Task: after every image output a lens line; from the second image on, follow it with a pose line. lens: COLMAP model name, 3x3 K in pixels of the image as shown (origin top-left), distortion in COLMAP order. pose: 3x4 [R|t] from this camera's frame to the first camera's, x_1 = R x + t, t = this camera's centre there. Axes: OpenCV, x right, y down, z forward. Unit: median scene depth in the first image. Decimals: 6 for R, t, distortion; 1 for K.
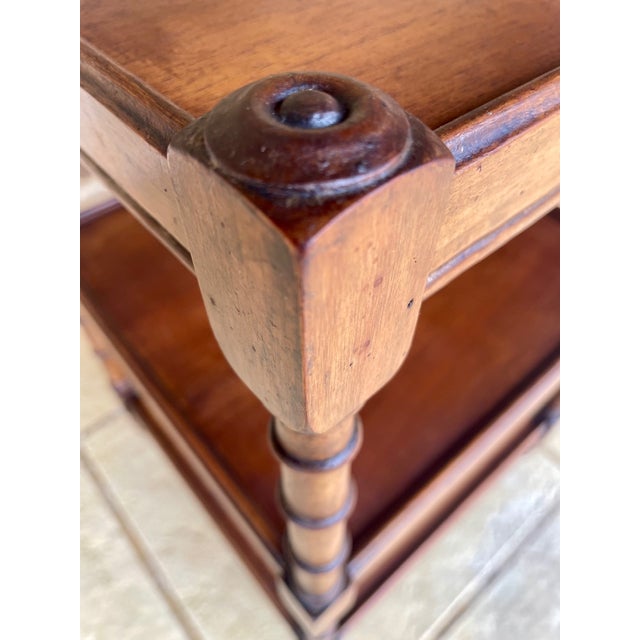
lens RADIAL K [[485.0, 0, 319.8], [0, 485.0, 324.0], [0, 0, 1]] dist [0.019531, -0.017191]
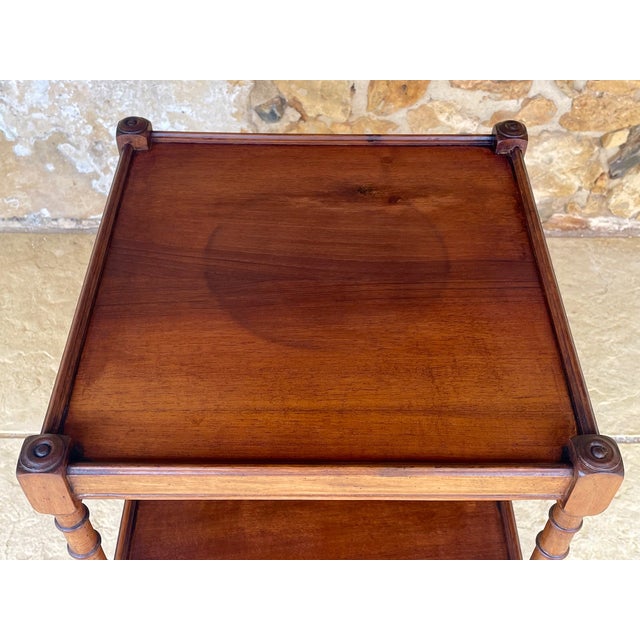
lens RADIAL K [[783.5, 0, 320.8], [0, 783.5, 325.3], [0, 0, 1]] dist [0.034292, 0.000000]
pose [[0.758123, 0.499116, -0.419681, 3.629744], [-0.519624, 0.851214, 0.073663, -2.680053], [0.394004, 0.162231, 0.904678, -4.013271]]
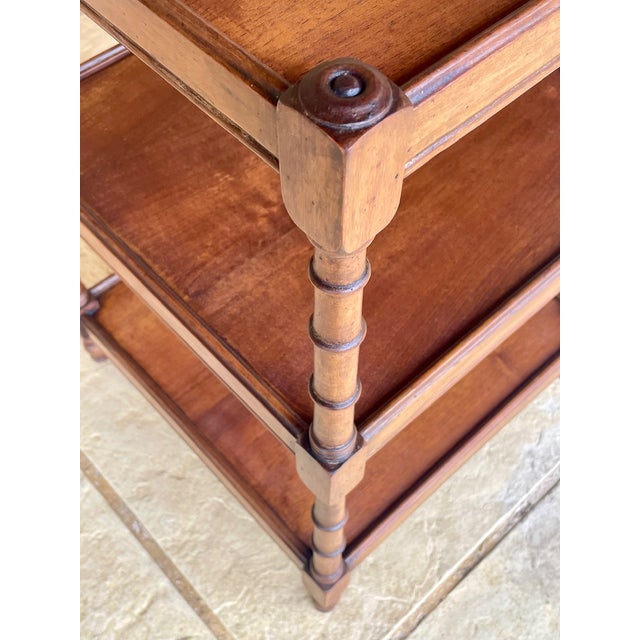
lens RADIAL K [[794.6, 0, 318.8], [0, 794.6, 324.0], [0, 0, 1]] dist [0.077325, 0.000000]
pose [[0.999449, -0.024284, 0.022613, -0.196256], [0.021803, 0.994323, 0.104143, 0.197642], [-0.025014, -0.103593, 0.994305, -2.105238]]
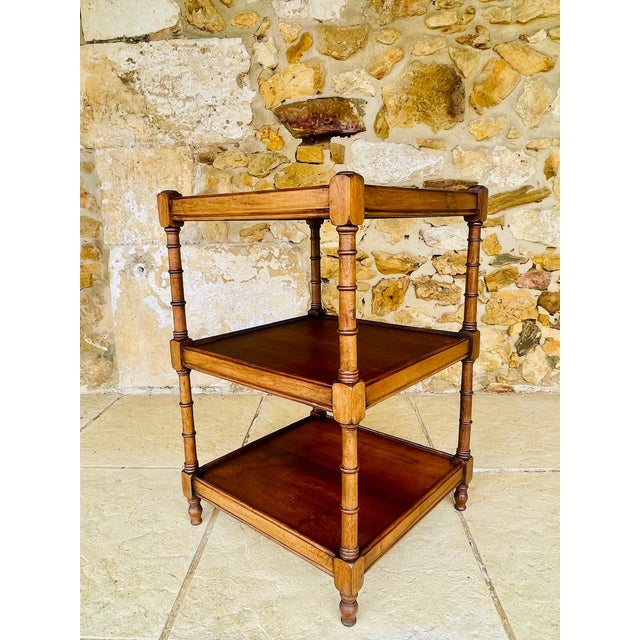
lens RADIAL K [[485.0, 0, 311.1], [0, 485.0, 320.3], [0, 0, 1]] dist [0.019531, -0.017191]
pose [[0.724917, 0.133842, -0.675709, 6.051785], [-0.528559, 0.737121, -0.421045, 3.356792], [0.441725, 0.662374, 0.605094, -1.538154]]
